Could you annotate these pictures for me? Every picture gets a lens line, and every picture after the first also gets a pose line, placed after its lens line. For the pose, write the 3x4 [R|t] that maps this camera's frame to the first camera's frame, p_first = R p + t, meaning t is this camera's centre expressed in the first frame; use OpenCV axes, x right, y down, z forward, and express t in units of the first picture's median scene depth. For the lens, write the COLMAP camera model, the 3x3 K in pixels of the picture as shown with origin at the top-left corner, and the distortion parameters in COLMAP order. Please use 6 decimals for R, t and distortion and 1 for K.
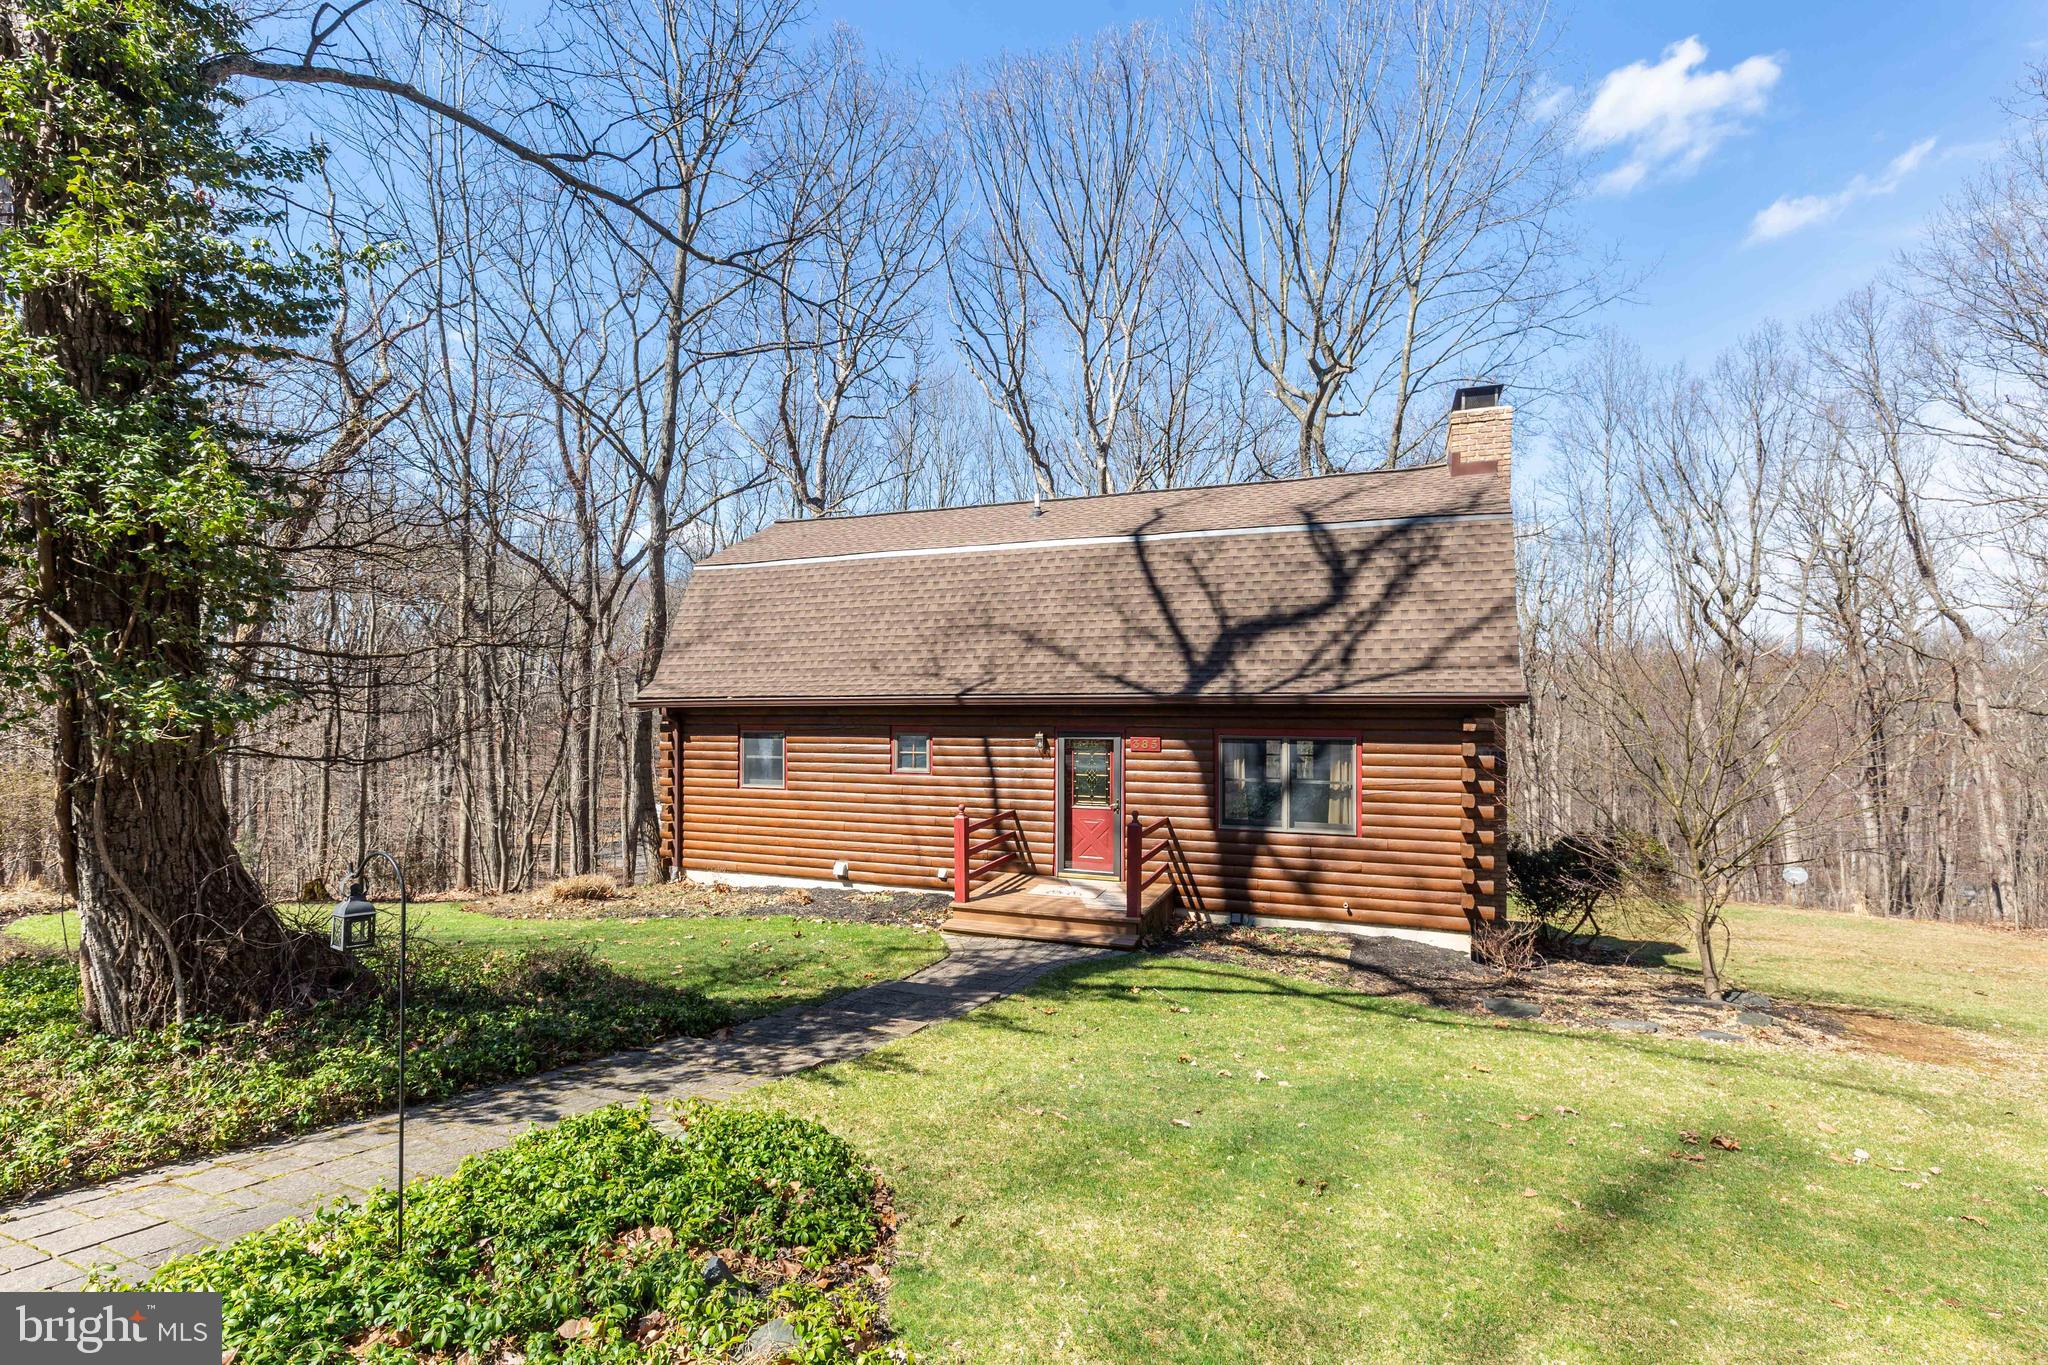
lens RADIAL K [[958.4, 0, 1022.7], [0, 958.4, 689.5], [0, 0, 1]] dist [0.002764, 0.000060]
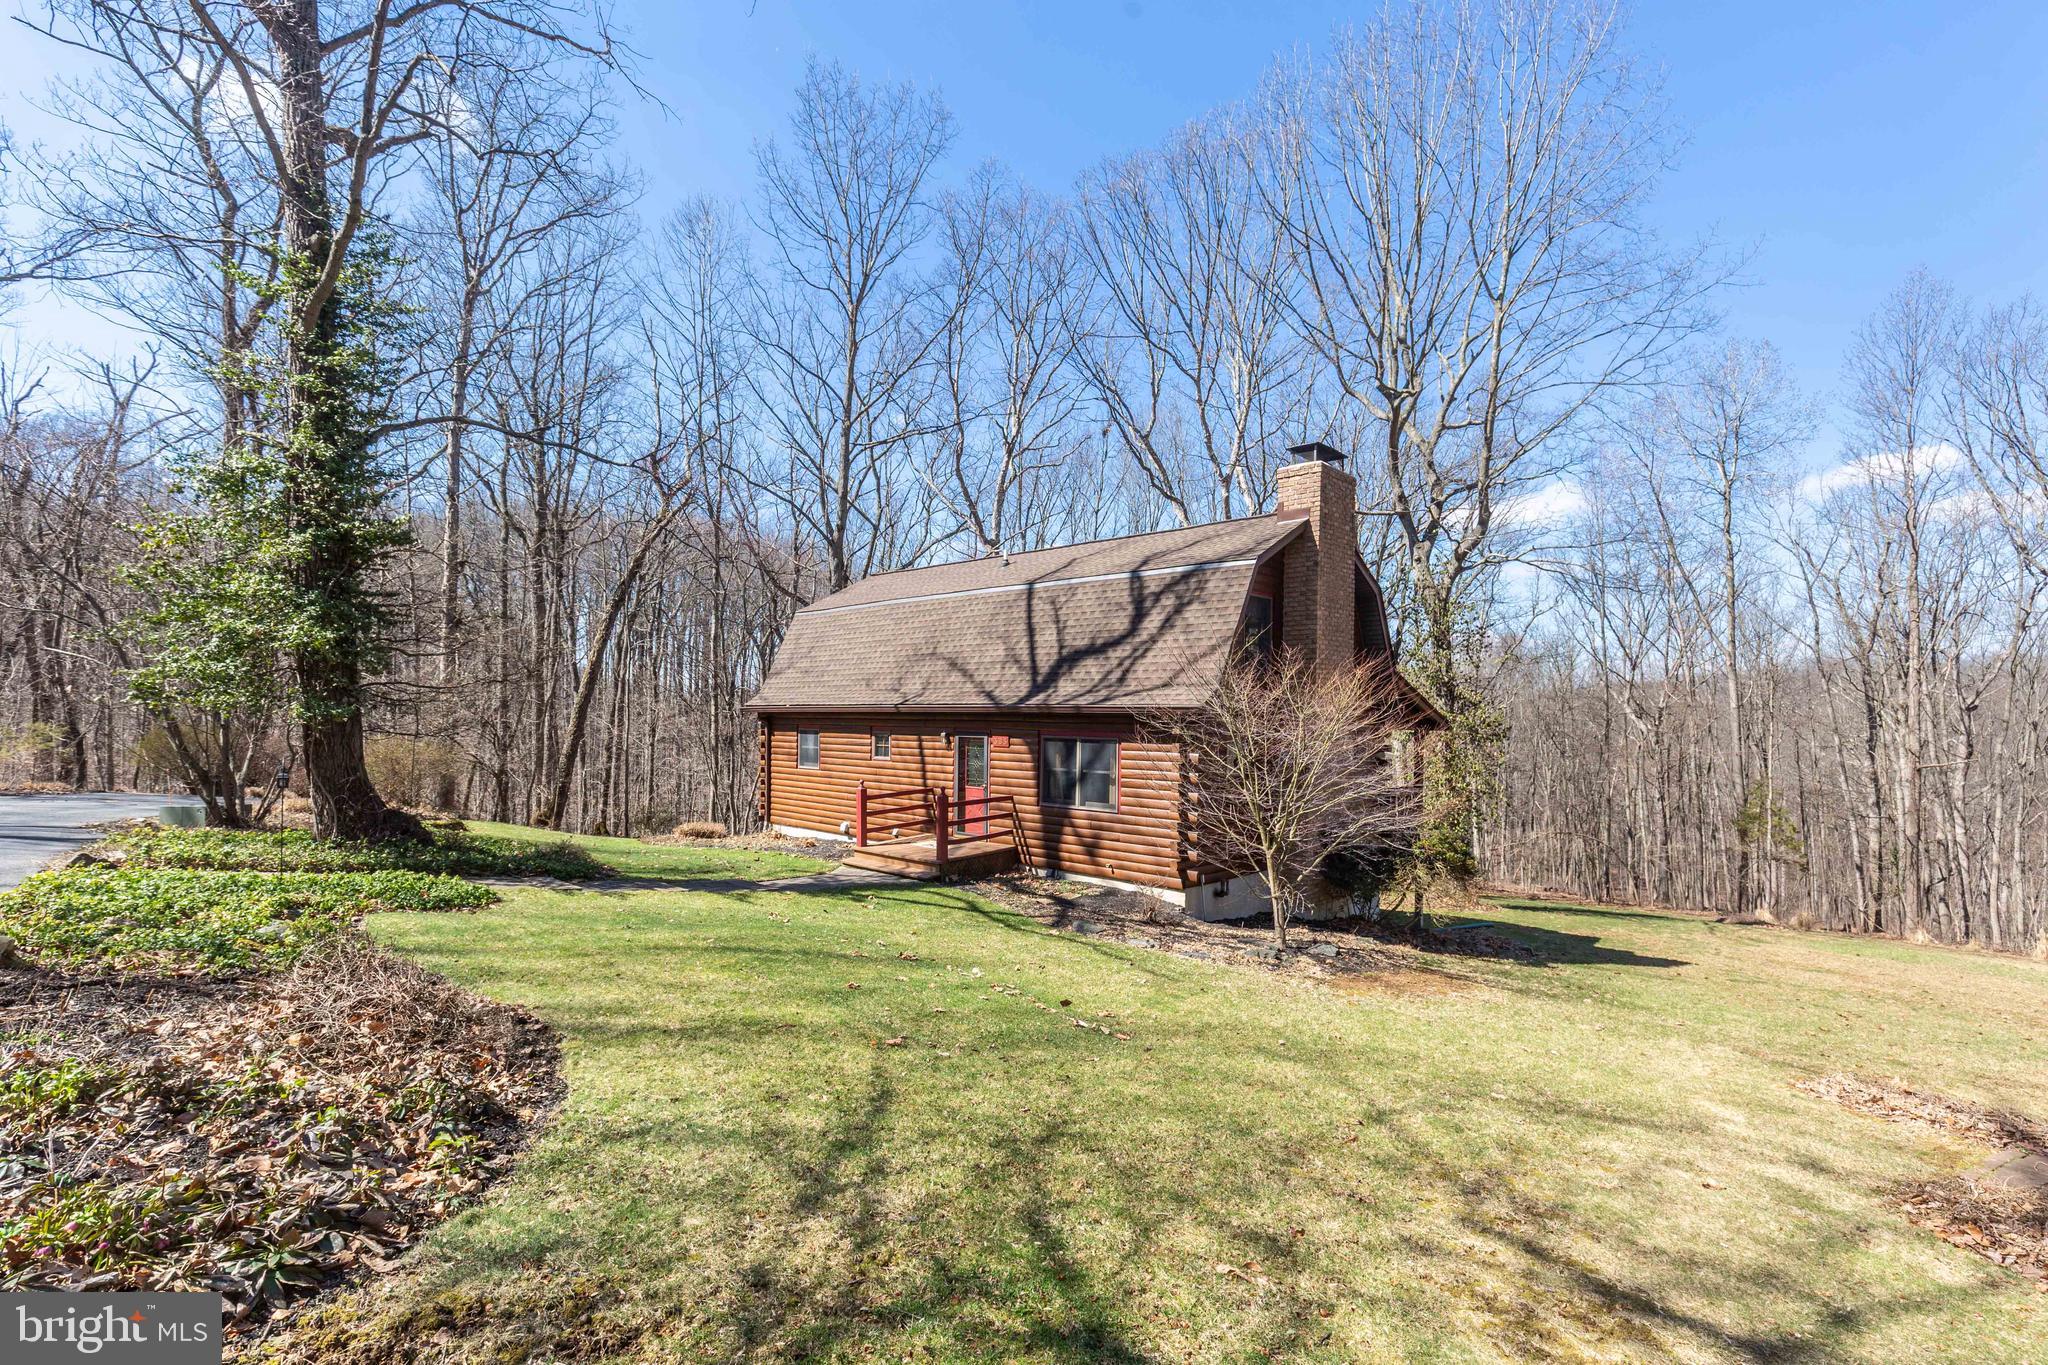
lens RADIAL K [[958.4, 0, 1026.3], [0, 958.4, 679.8], [0, 0, 1]] dist [0.002764, 0.000060]
pose [[0.926045, -0.006875, -0.377351, 0.667899], [0.001215, 0.999883, -0.015237, -0.009948], [0.377412, 0.013652, 0.925945, -0.245537]]
